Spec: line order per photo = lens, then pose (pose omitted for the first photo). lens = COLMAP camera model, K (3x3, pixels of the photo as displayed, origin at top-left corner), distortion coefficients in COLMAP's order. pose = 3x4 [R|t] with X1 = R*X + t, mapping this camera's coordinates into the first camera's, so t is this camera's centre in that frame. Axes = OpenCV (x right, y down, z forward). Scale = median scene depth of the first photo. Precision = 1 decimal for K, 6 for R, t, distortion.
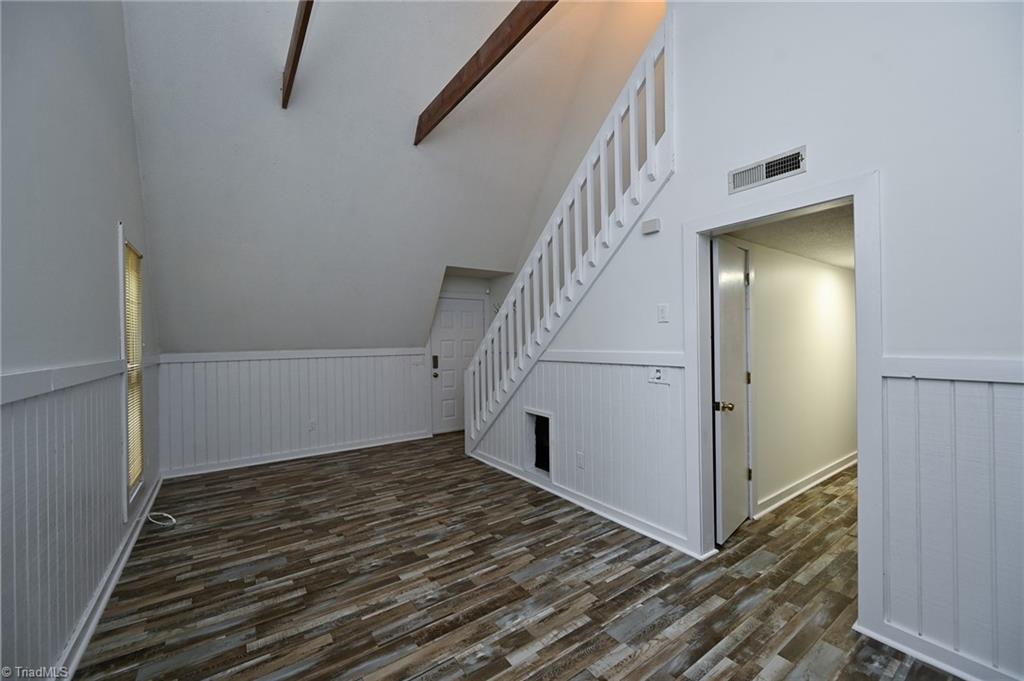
lens RADIAL K [[402.7, 0, 511.9], [0, 402.7, 342.4], [0, 0, 1]] dist [-0.000440, 0.000269]
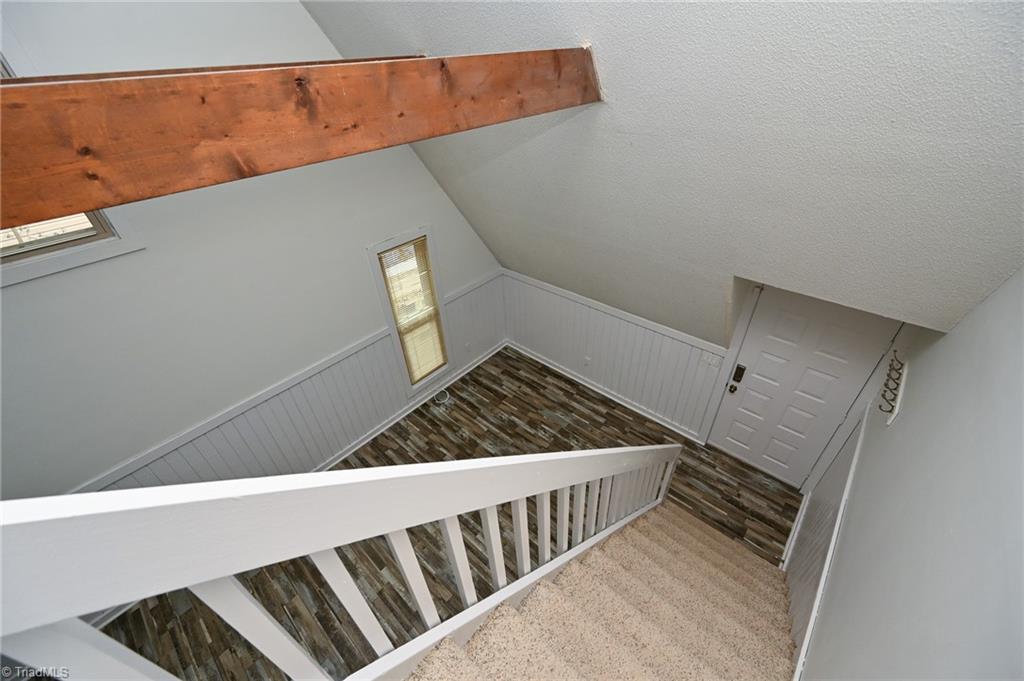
lens RADIAL K [[402.7, 0, 510.0], [0, 402.7, 338.4], [0, 0, 1]] dist [-0.000440, 0.000269]
pose [[0.218815, 0.574295, -0.788863, 0.474781], [0.035174, 0.803287, 0.594552, -0.901053], [0.975132, -0.157844, 0.155571, 1.244719]]
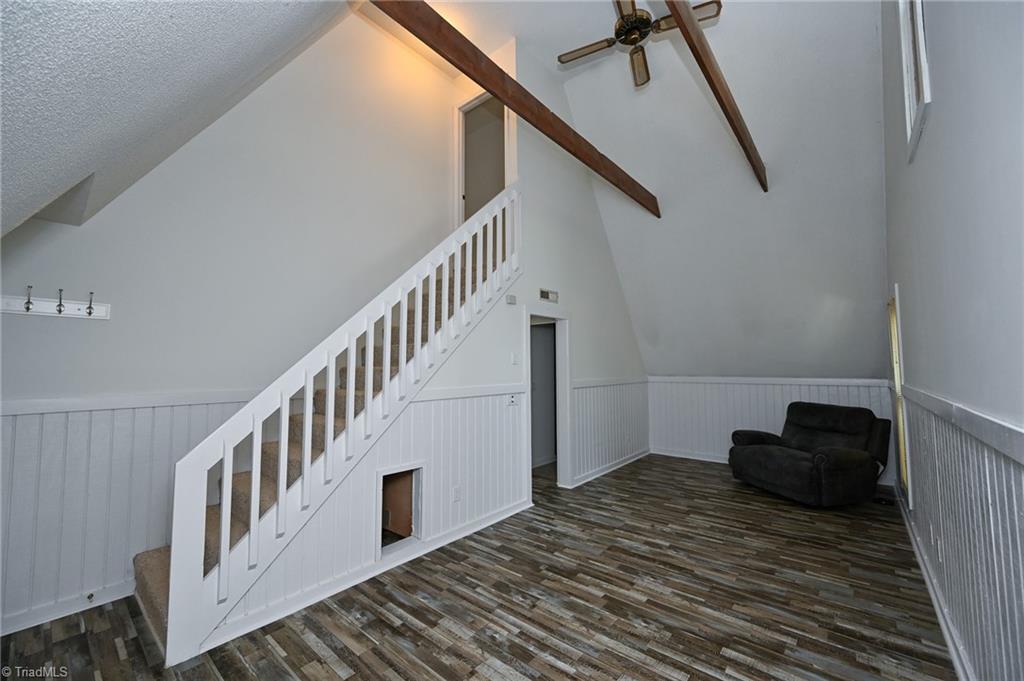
lens RADIAL K [[402.7, 0, 507.1], [0, 402.7, 342.3], [0, 0, 1]] dist [-0.000440, 0.000269]
pose [[-0.242099, 0.074451, 0.967391, -1.158027], [0.013599, 0.997214, -0.073343, -0.020946], [-0.970156, -0.004601, -0.242437, 1.476177]]
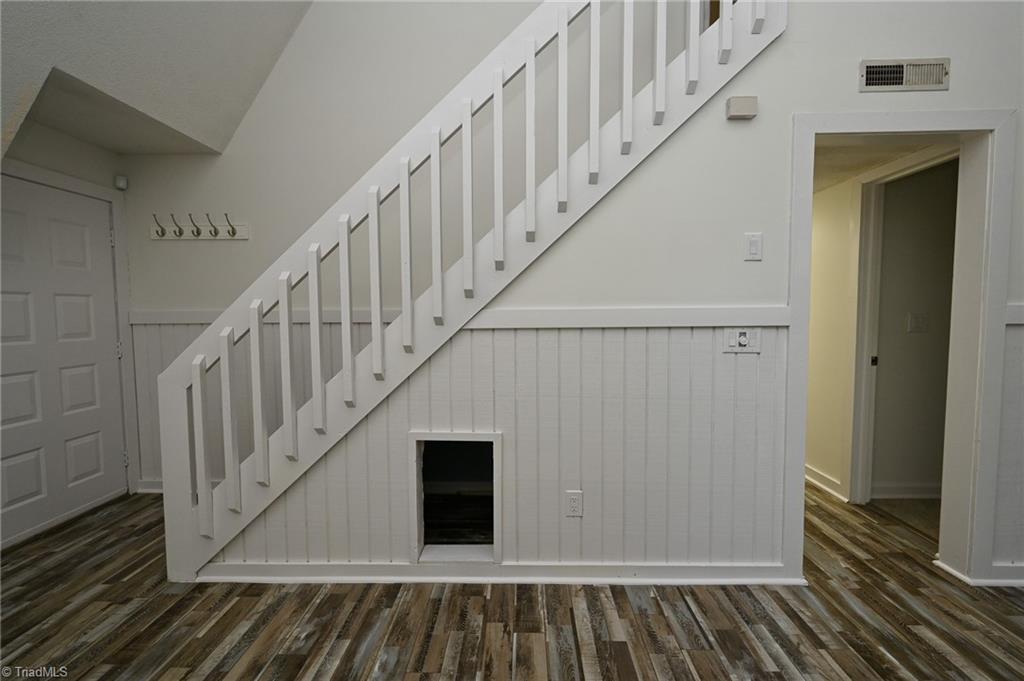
lens RADIAL K [[430.0, 0, 515.9], [0, 430.0, 342.3], [0, 0, 1]] dist [-0.000069, 0.000095]
pose [[0.598508, -0.038347, 0.800199, -0.456412], [0.003637, 0.998973, 0.045153, 0.053911], [-0.801109, -0.024114, 0.598033, 0.936523]]
